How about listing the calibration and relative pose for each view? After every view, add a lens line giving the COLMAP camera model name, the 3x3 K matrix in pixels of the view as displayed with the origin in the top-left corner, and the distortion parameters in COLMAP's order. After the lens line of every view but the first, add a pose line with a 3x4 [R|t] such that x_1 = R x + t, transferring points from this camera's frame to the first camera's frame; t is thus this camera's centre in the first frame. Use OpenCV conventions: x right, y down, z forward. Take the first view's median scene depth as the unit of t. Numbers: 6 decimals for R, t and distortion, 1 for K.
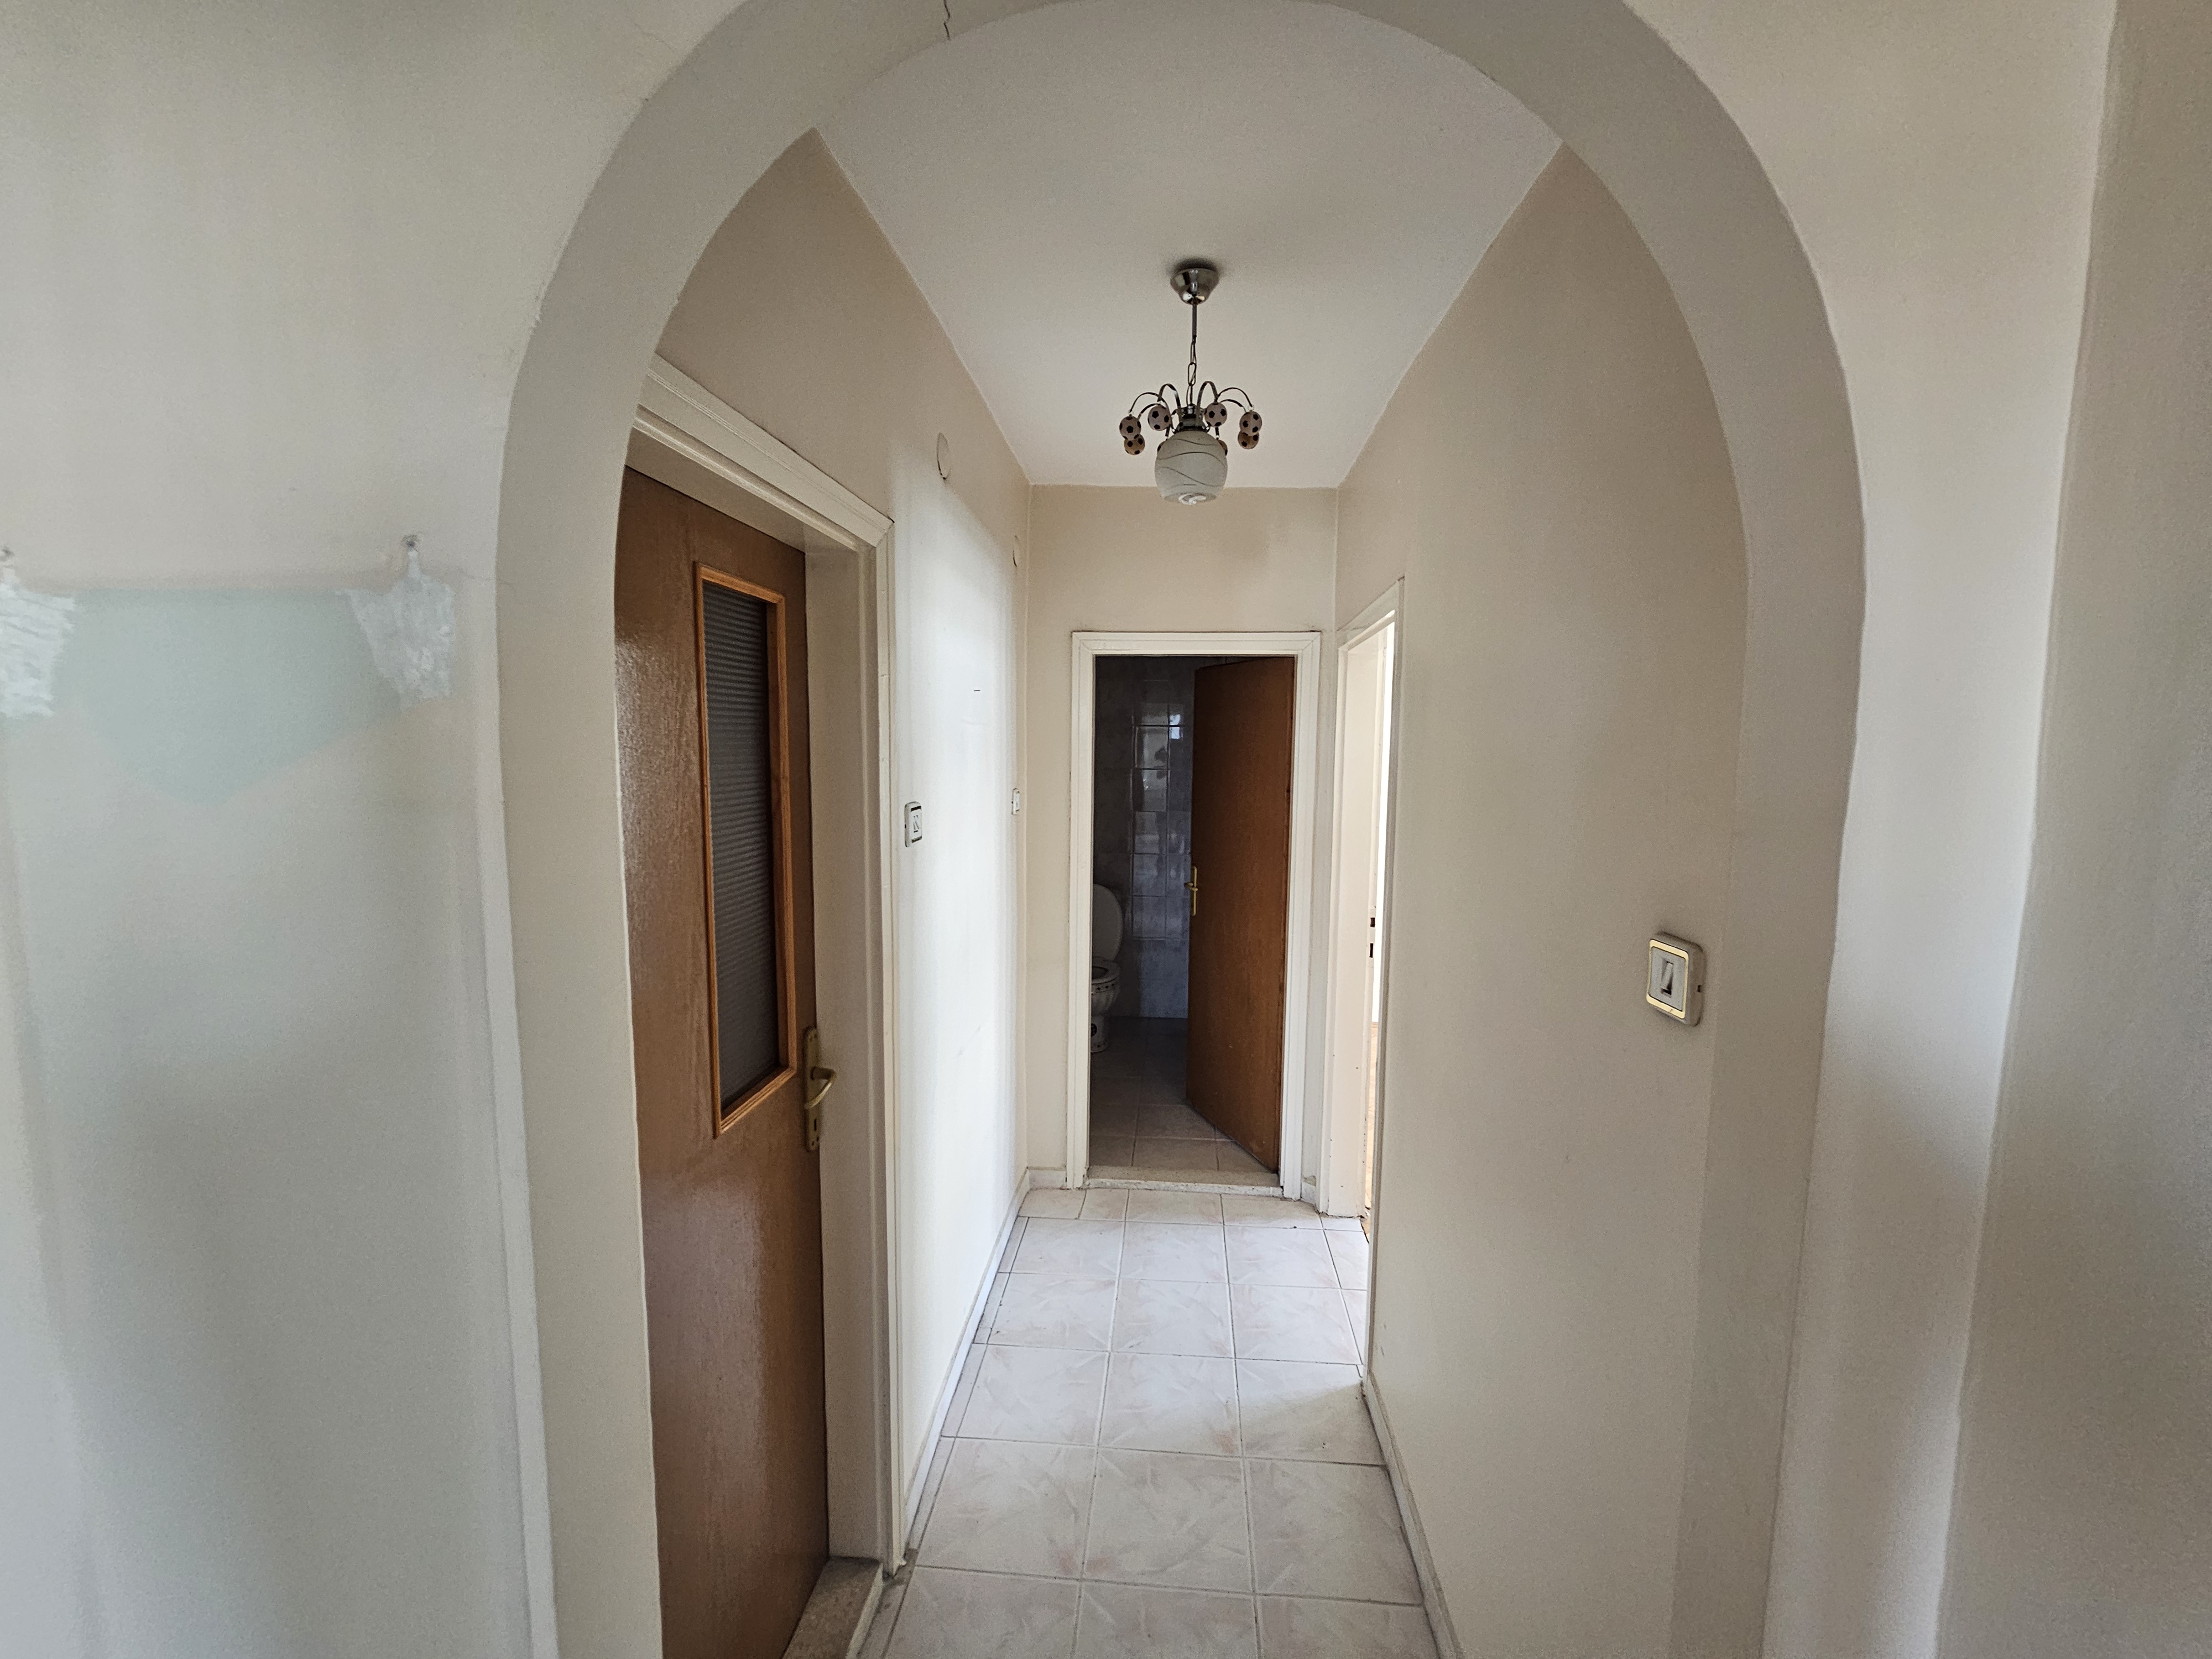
lens RADIAL K [[895.3, 0, 1106.1], [0, 895.3, 831.6], [0, 0, 1]] dist [-0.000093, -0.000891]
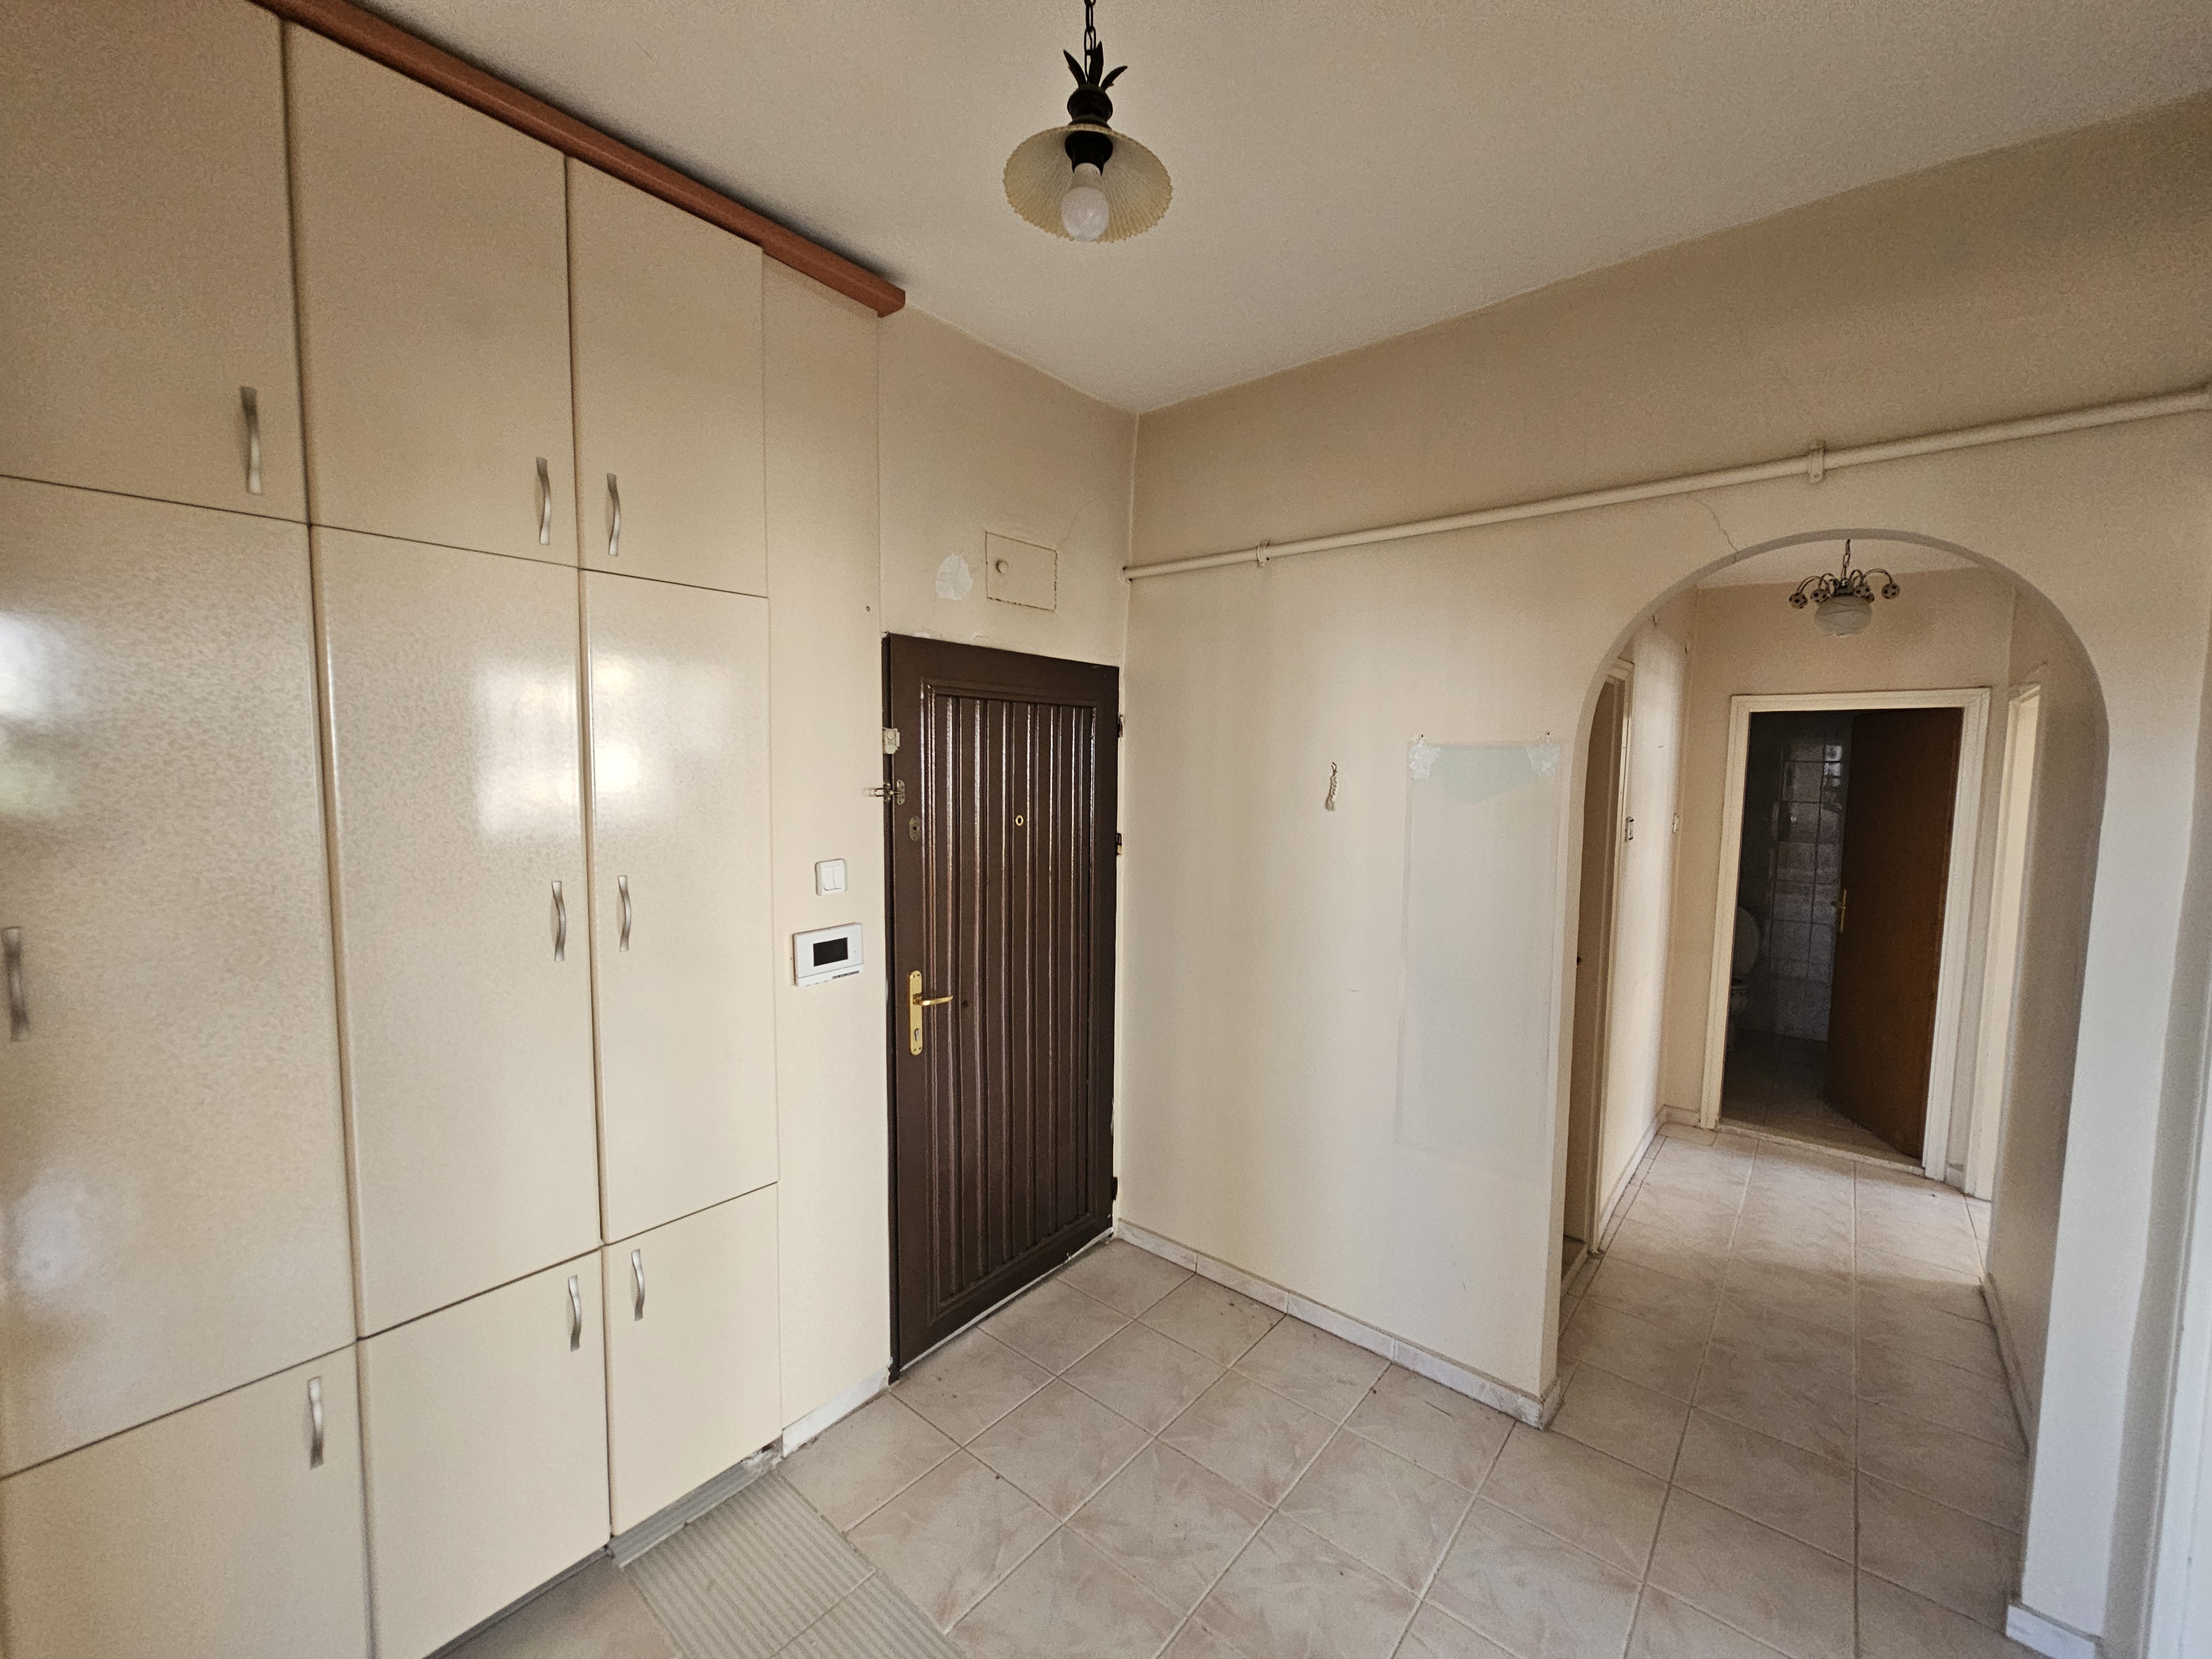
lens RADIAL K [[895.3, 0, 1113.9], [0, 895.3, 836.2], [0, 0, 1]] dist [-0.000093, -0.000891]
pose [[0.823134, 0.045988, -0.565982, -0.030588], [-0.059371, 0.998222, -0.005236, 0.042670], [0.564735, 0.037913, 0.824401, -0.587109]]
